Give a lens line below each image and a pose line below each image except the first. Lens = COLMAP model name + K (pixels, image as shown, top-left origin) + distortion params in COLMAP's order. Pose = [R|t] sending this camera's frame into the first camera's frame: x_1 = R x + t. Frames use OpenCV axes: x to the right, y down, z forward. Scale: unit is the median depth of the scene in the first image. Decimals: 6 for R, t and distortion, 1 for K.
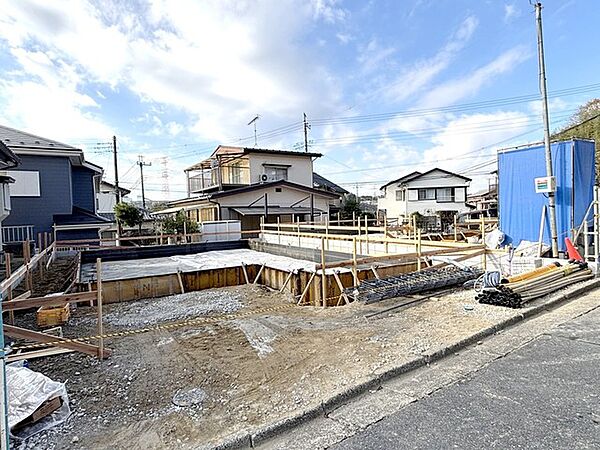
lens RADIAL K [[350.9, 0, 300.0], [0, 350.9, 225.0], [0, 0, 1]] dist [0.001821, 0.000221]
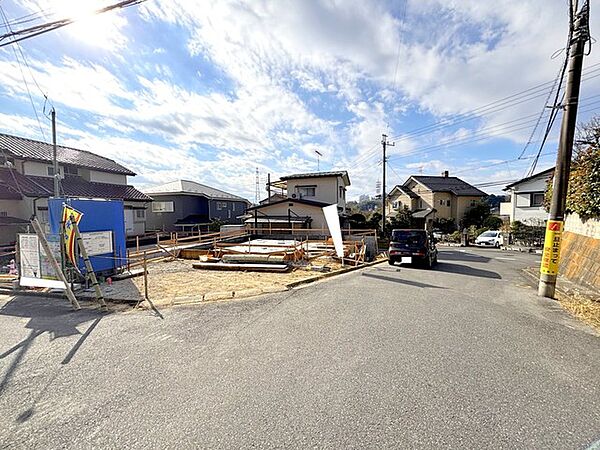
lens RADIAL K [[243.7, 0, 300.0], [0, 243.7, 225.0], [0, 0, 1]] dist [0.001071, 0.000051]
pose [[0.658329, 0.064705, -0.749944, 0.676005], [-0.031207, 0.997788, 0.058695, -0.071301], [0.752084, -0.015237, 0.658892, 0.337281]]
